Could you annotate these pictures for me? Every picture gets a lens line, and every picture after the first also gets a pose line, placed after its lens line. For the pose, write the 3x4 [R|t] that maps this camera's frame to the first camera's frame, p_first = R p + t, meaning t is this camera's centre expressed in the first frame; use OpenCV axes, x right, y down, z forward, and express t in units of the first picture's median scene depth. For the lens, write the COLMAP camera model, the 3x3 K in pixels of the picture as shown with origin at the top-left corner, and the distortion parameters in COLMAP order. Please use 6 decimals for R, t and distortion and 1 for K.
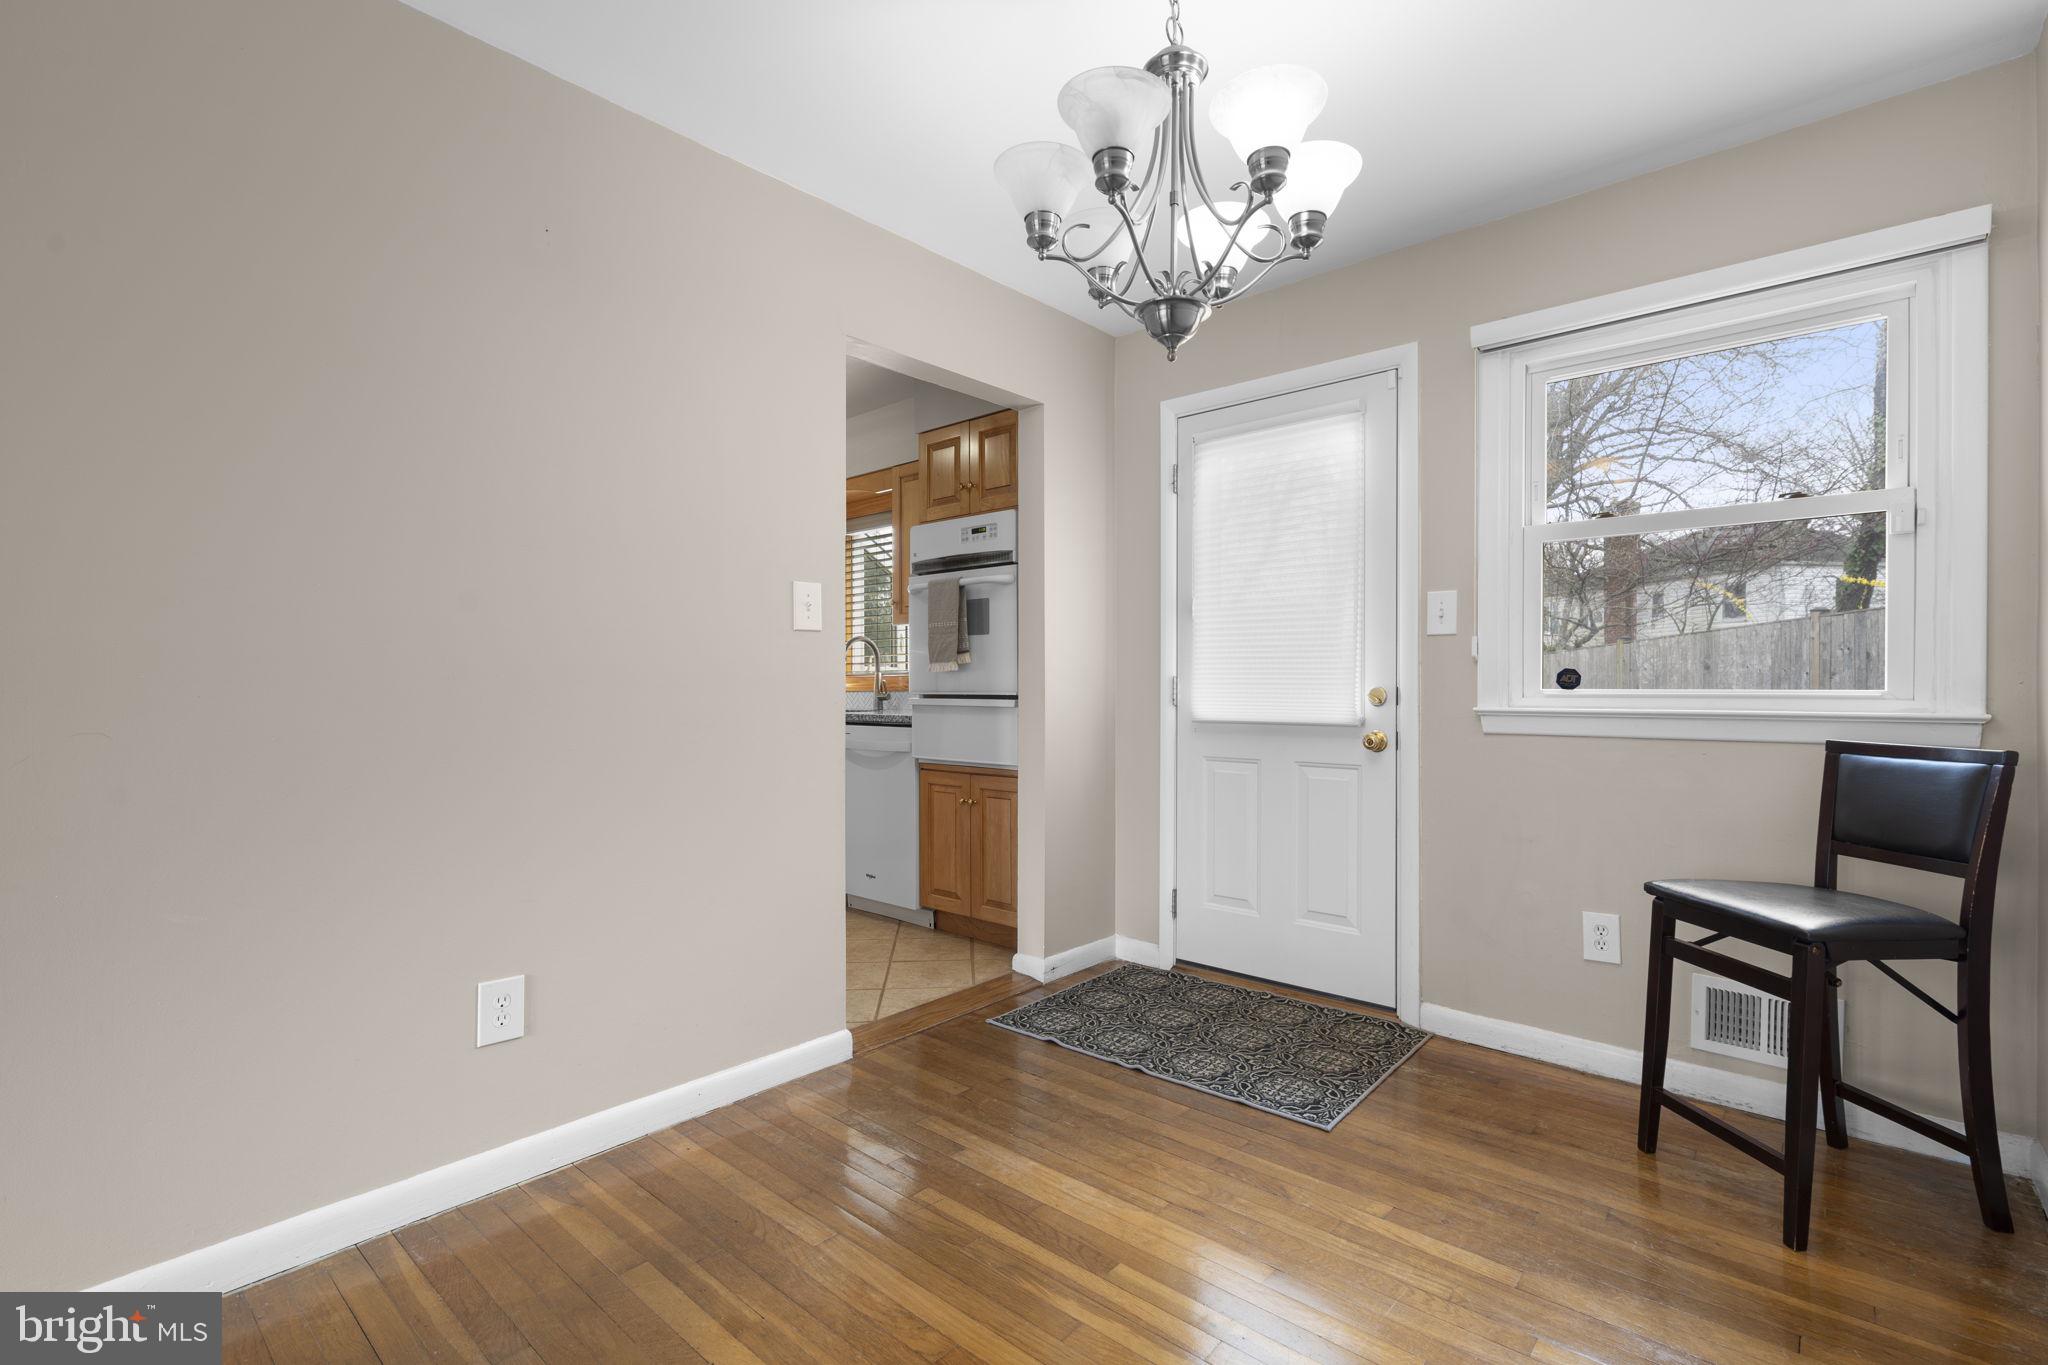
lens RADIAL K [[927.8, 0, 1026.9], [0, 927.8, 689.8], [0, 0, 1]] dist [-0.001810, -0.000328]
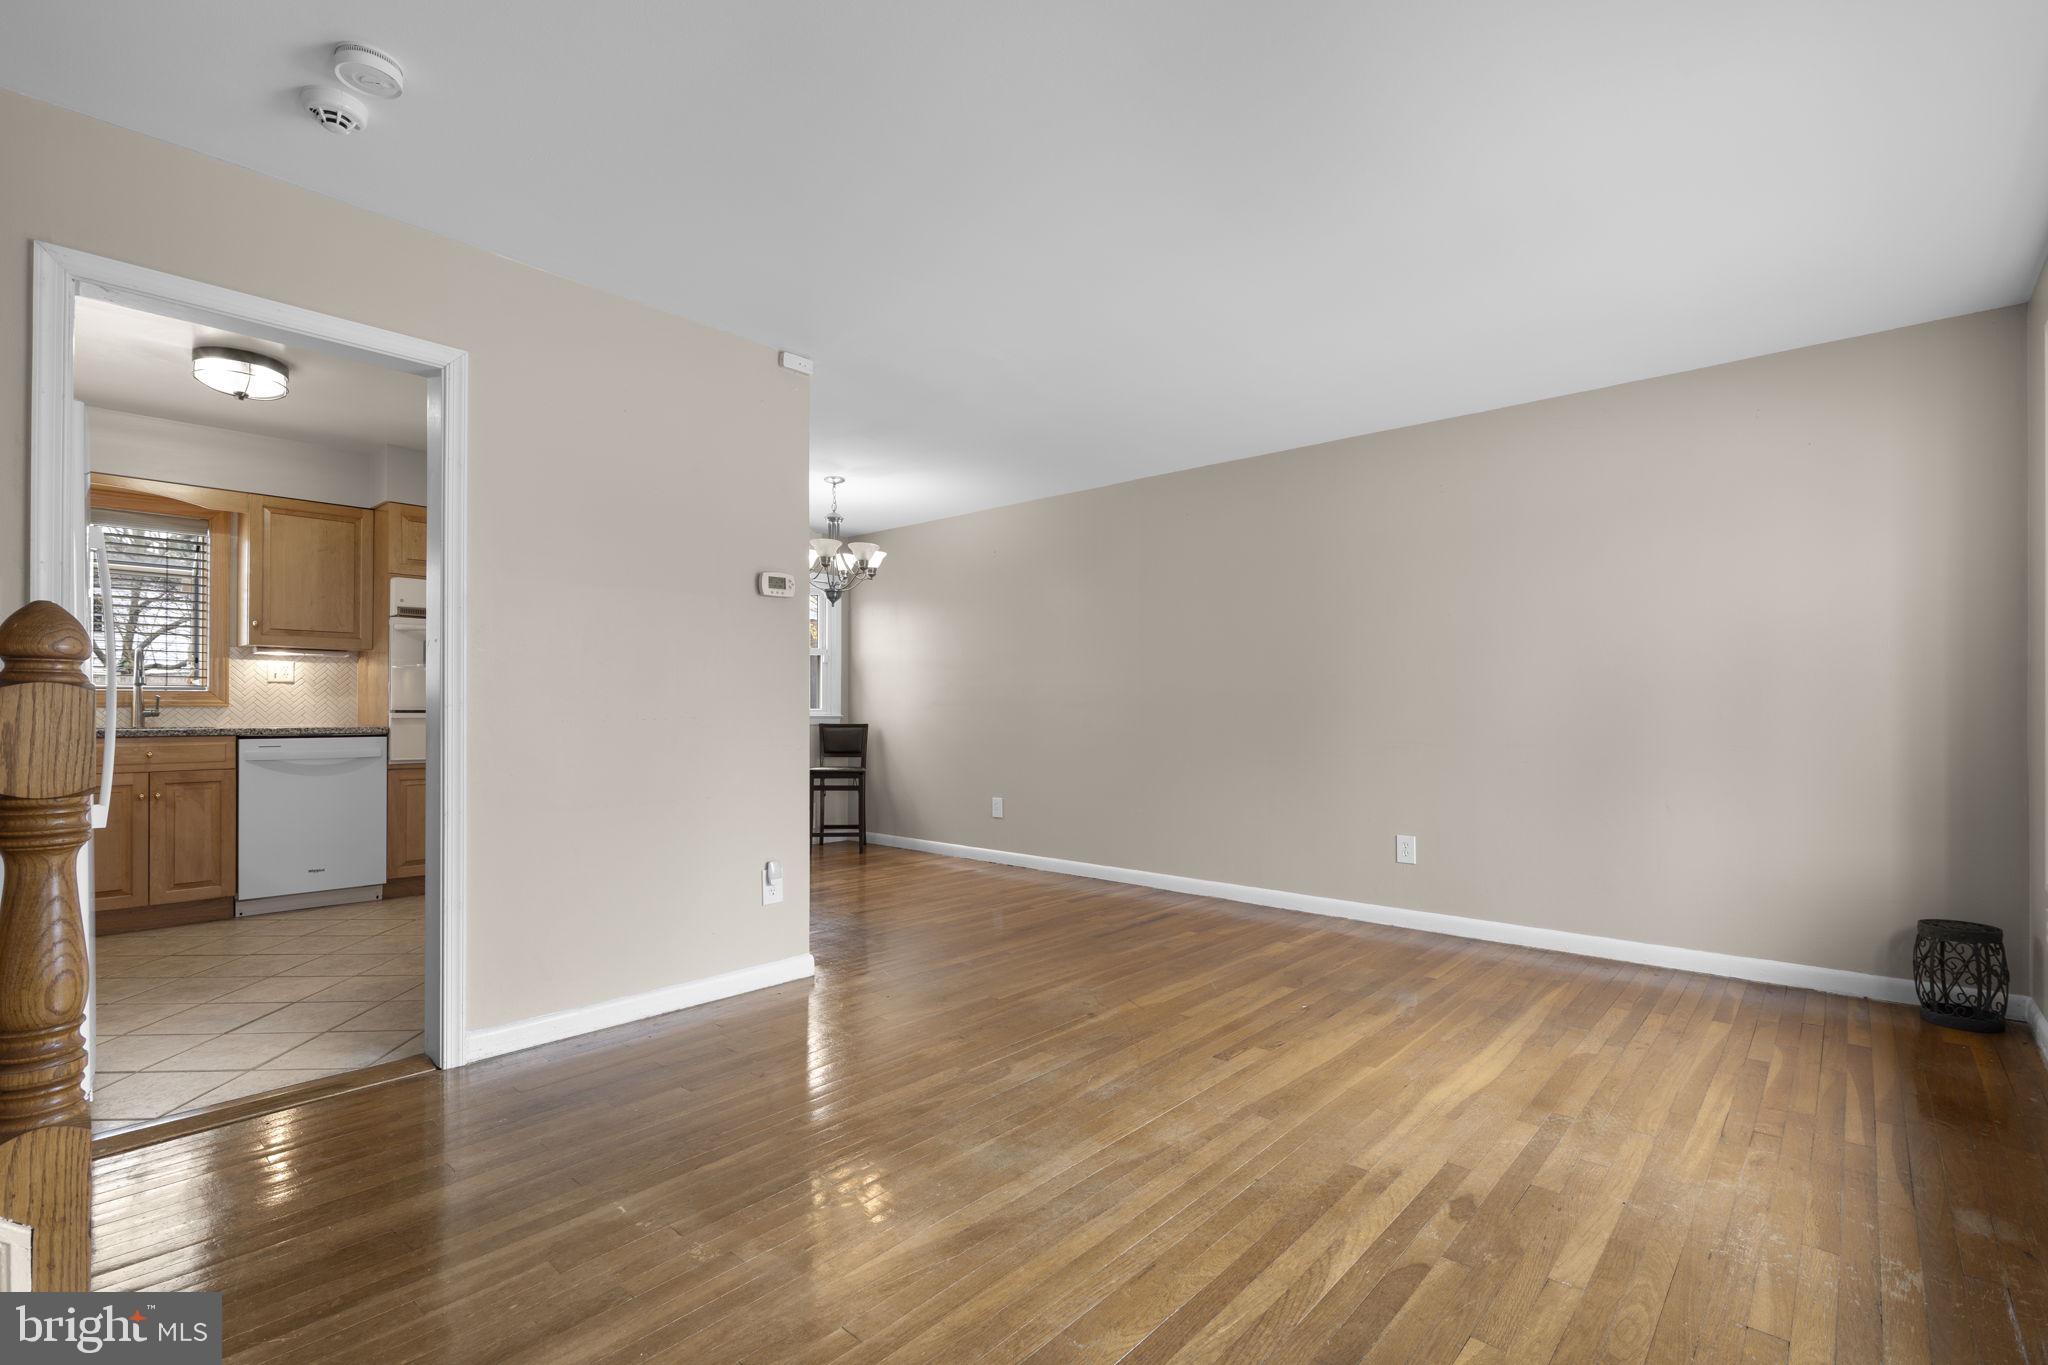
lens RADIAL K [[927.8, 0, 1023.9], [0, 927.8, 708.9], [0, 0, 1]] dist [-0.001810, -0.000328]
pose [[0.011183, 0.001817, 0.999936, -1.976033], [-0.002735, 0.999995, -0.001787, 0.004872], [-0.999934, -0.002715, 0.011188, 0.186951]]
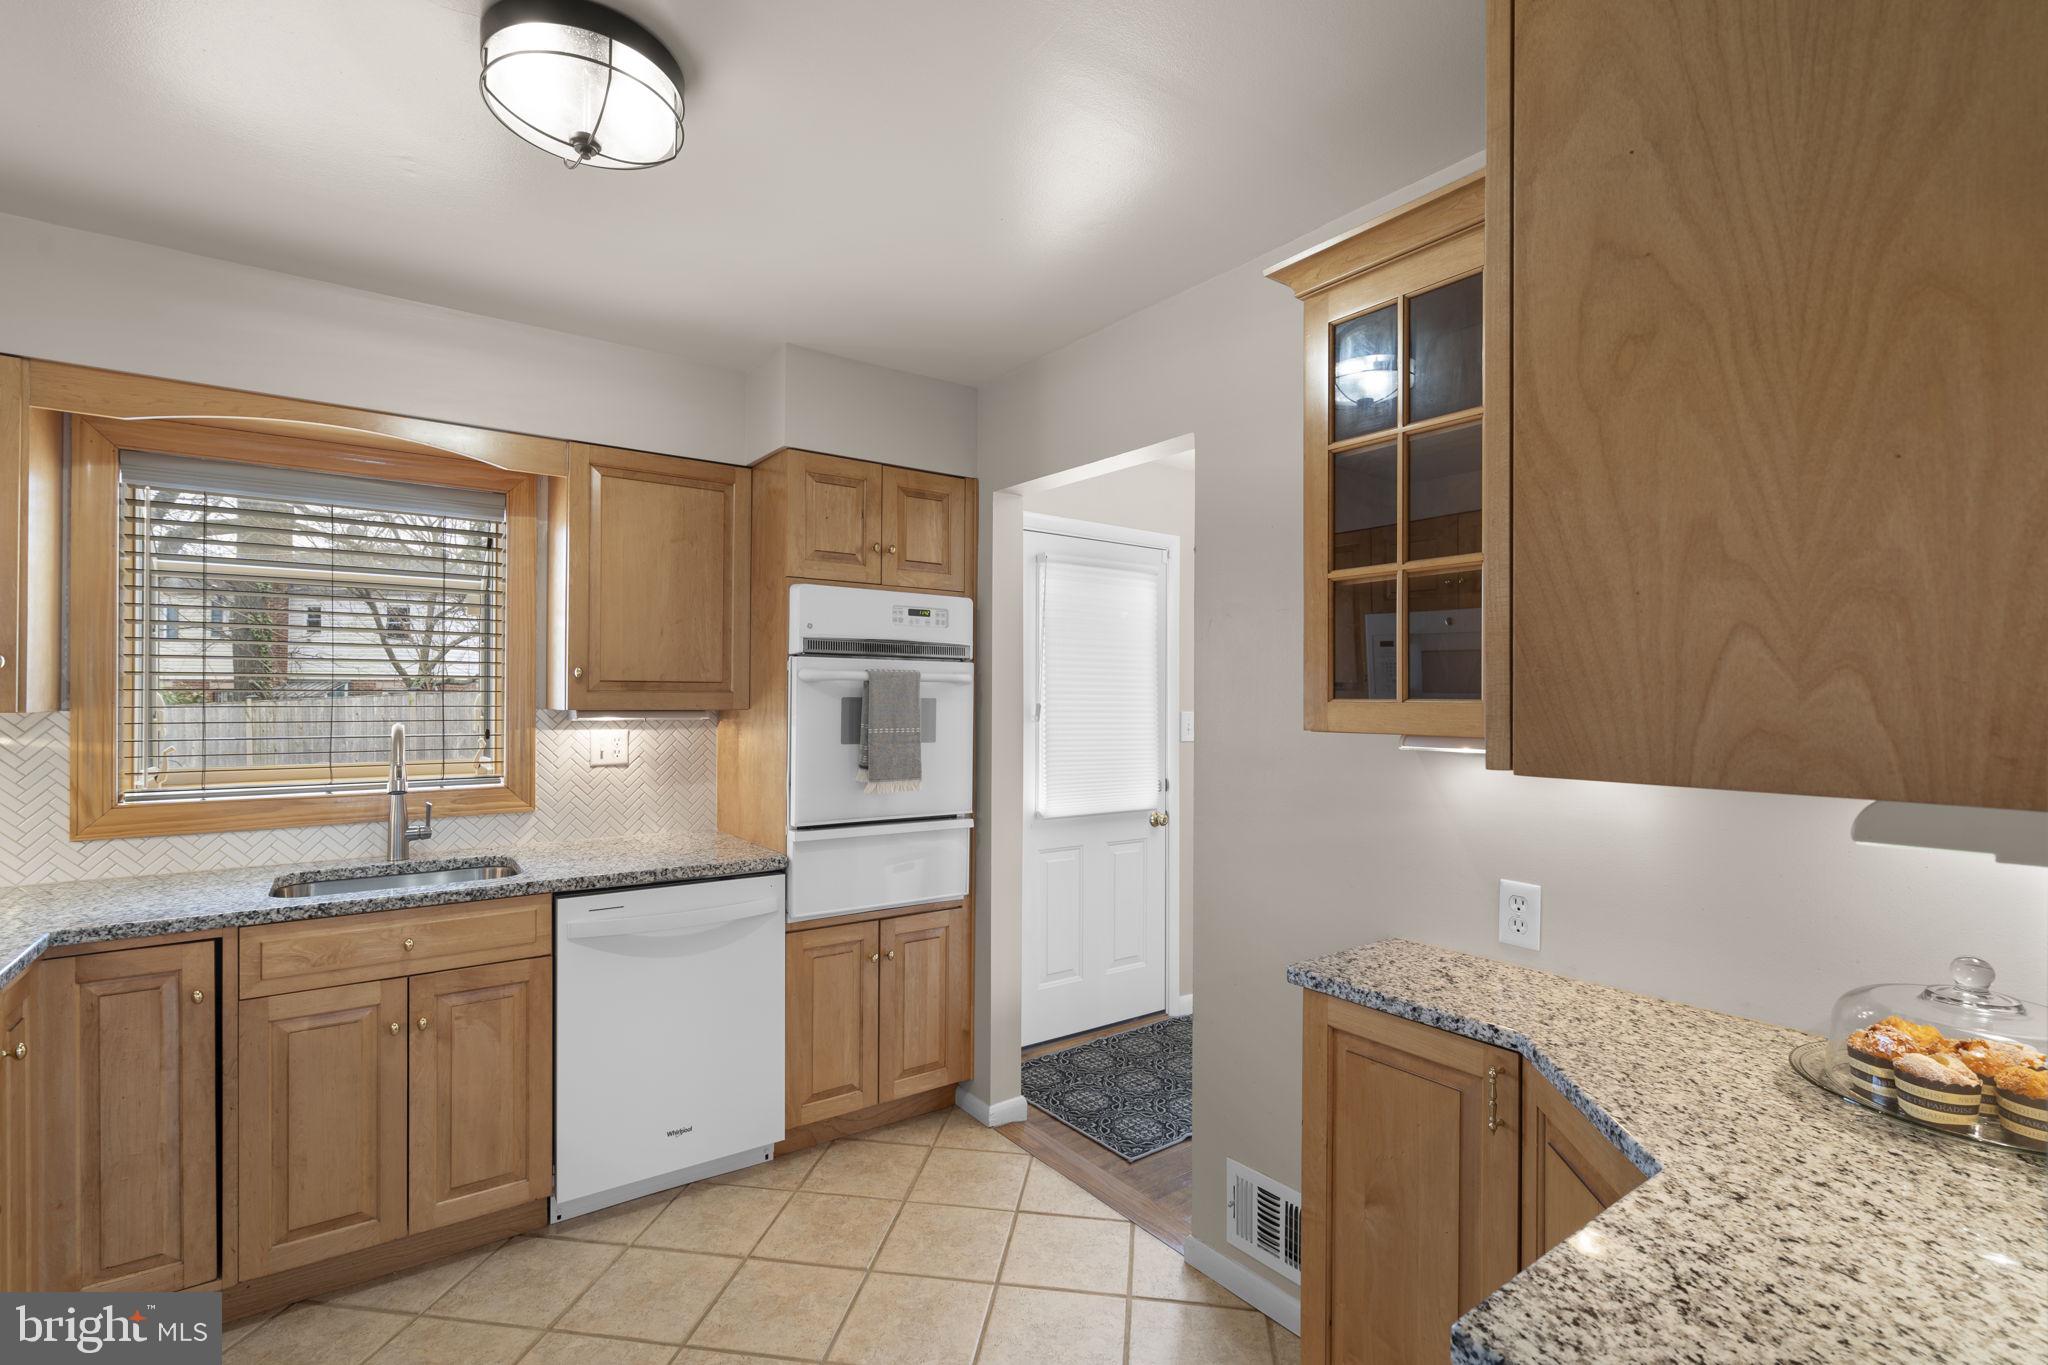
lens RADIAL K [[927.8, 0, 1021.8], [0, 927.8, 701.7], [0, 0, 1]] dist [-0.001810, -0.000328]
pose [[0.213572, -0.000395, 0.976927, -1.096915], [-0.004855, 0.999987, 0.001465, -0.129511], [-0.976915, -0.005056, 0.213567, 0.994147]]
